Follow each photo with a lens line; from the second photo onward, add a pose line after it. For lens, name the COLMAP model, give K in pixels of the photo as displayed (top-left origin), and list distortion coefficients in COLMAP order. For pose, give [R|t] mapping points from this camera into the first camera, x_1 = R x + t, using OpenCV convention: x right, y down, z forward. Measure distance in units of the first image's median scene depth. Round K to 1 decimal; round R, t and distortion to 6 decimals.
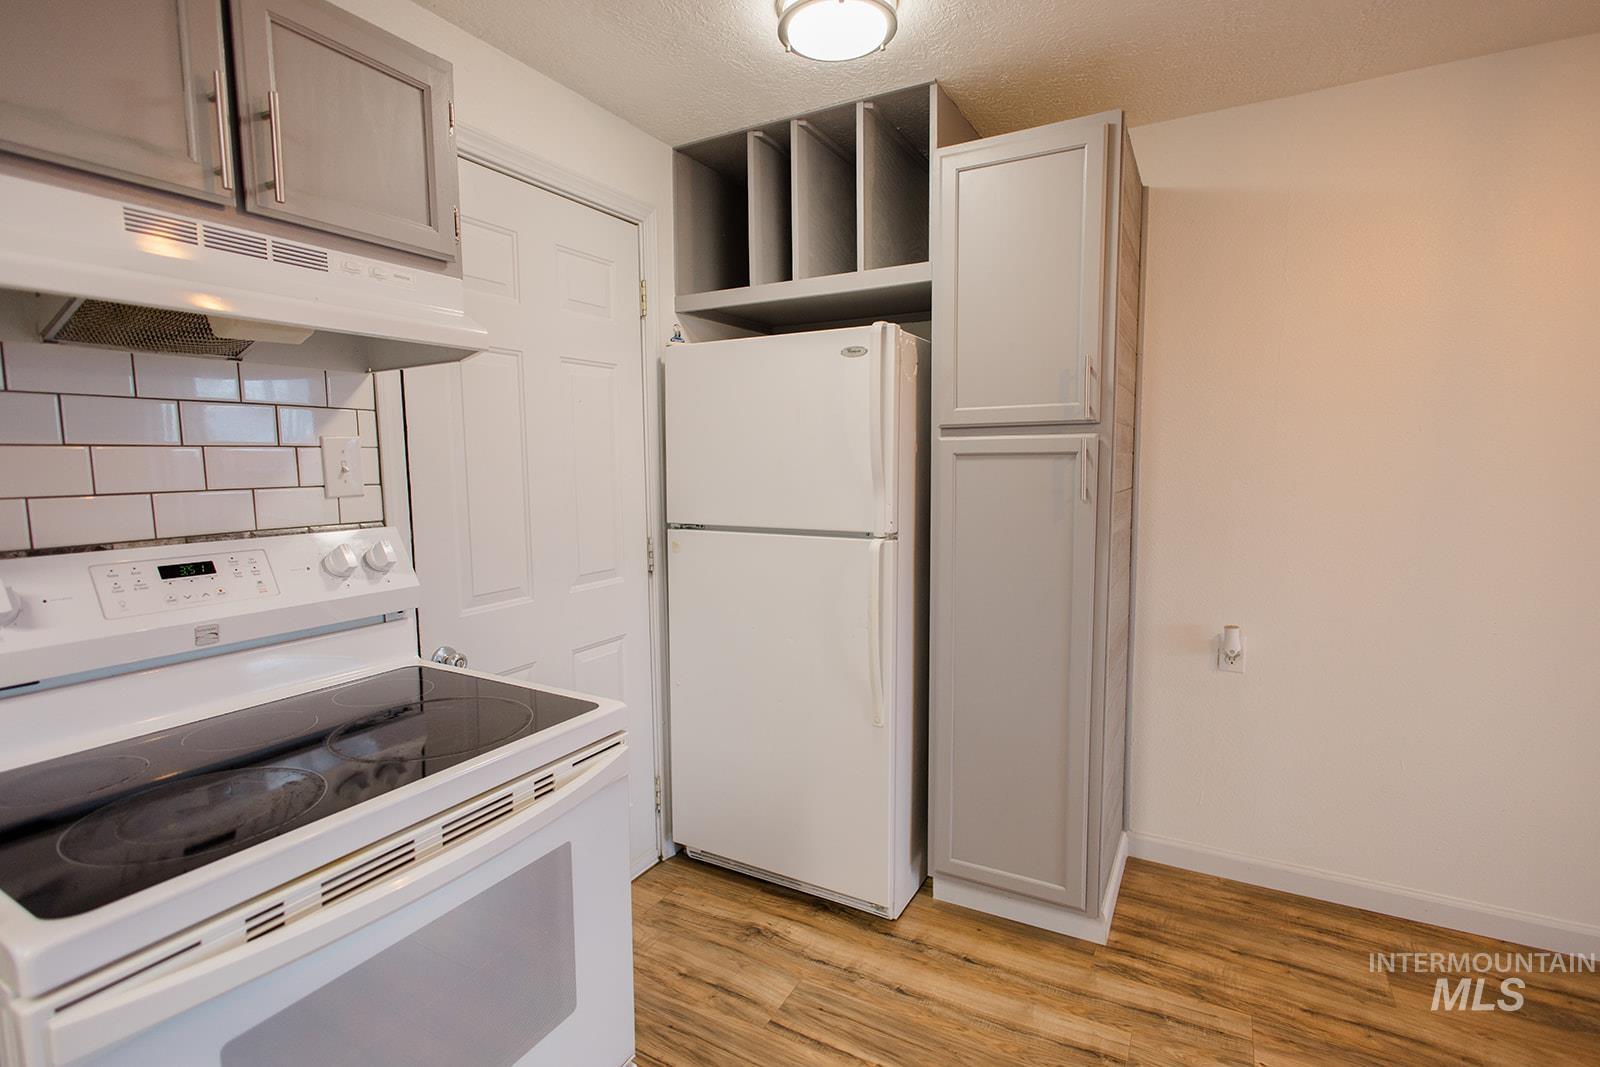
lens RADIAL K [[783.4, 0, 799.4], [0, 783.4, 534.6], [0, 0, 1]] dist [0.007651, -0.004005]
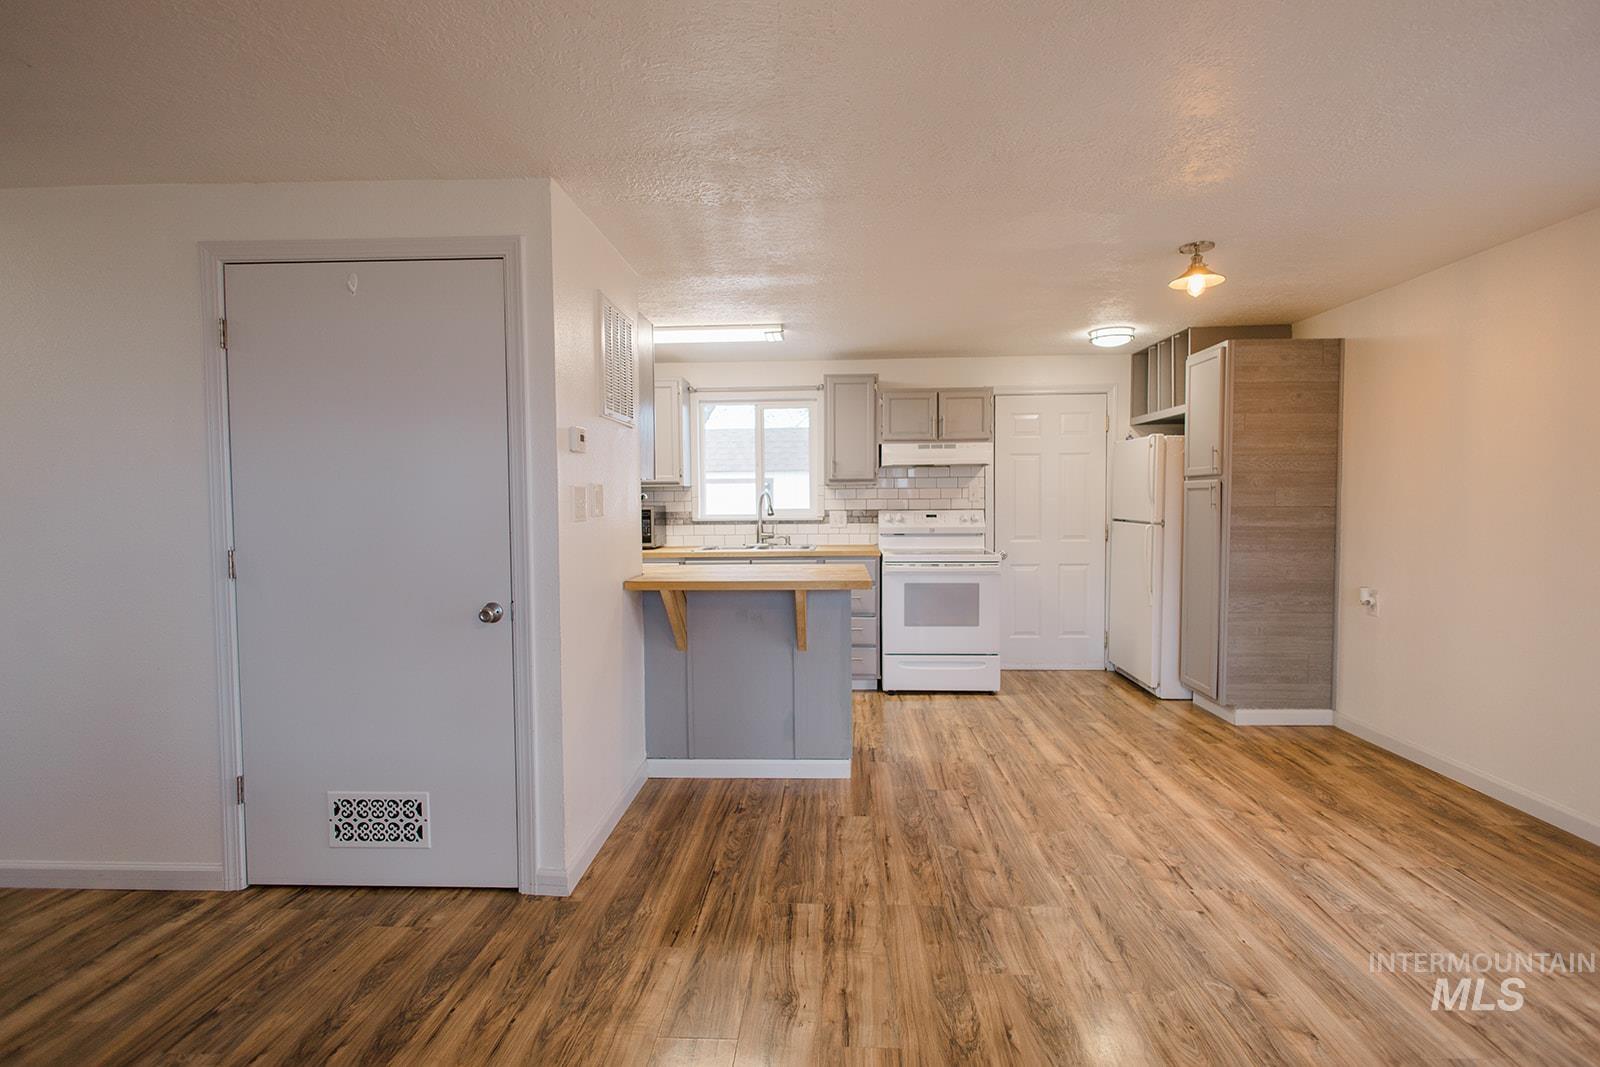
lens RADIAL K [[749.8, 0, 805.5], [0, 749.8, 534.5], [0, 0, 1]] dist [0.010440, -0.004121]
pose [[0.451160, 0.048970, -0.891098, 1.821296], [-0.084648, 0.996340, 0.011897, 0.107850], [0.888420, 0.070062, 0.453654, -1.054062]]
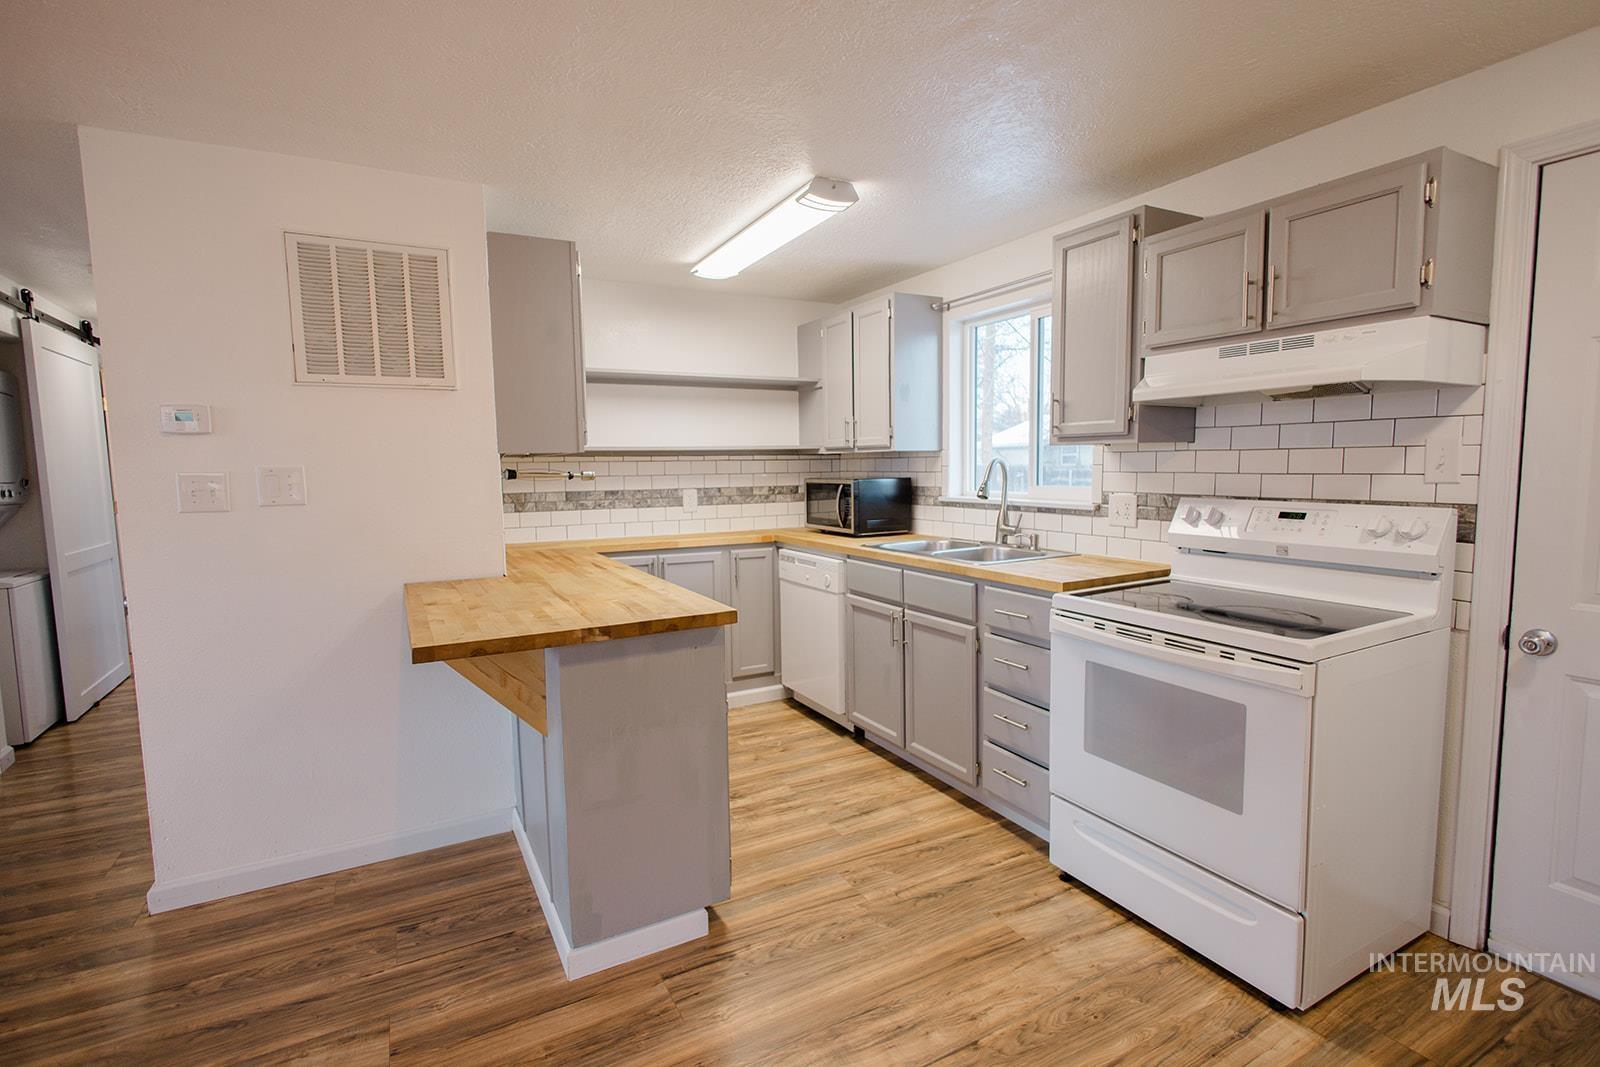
lens RADIAL K [[749.8, 0, 796.3], [0, 749.8, 533.7], [0, 0, 1]] dist [0.010440, -0.004121]
pose [[-0.535695, 0.101086, -0.838339, 0.914432], [-0.062426, 0.985351, 0.158702, -0.083096], [0.842101, 0.137350, -0.521537, 0.636226]]
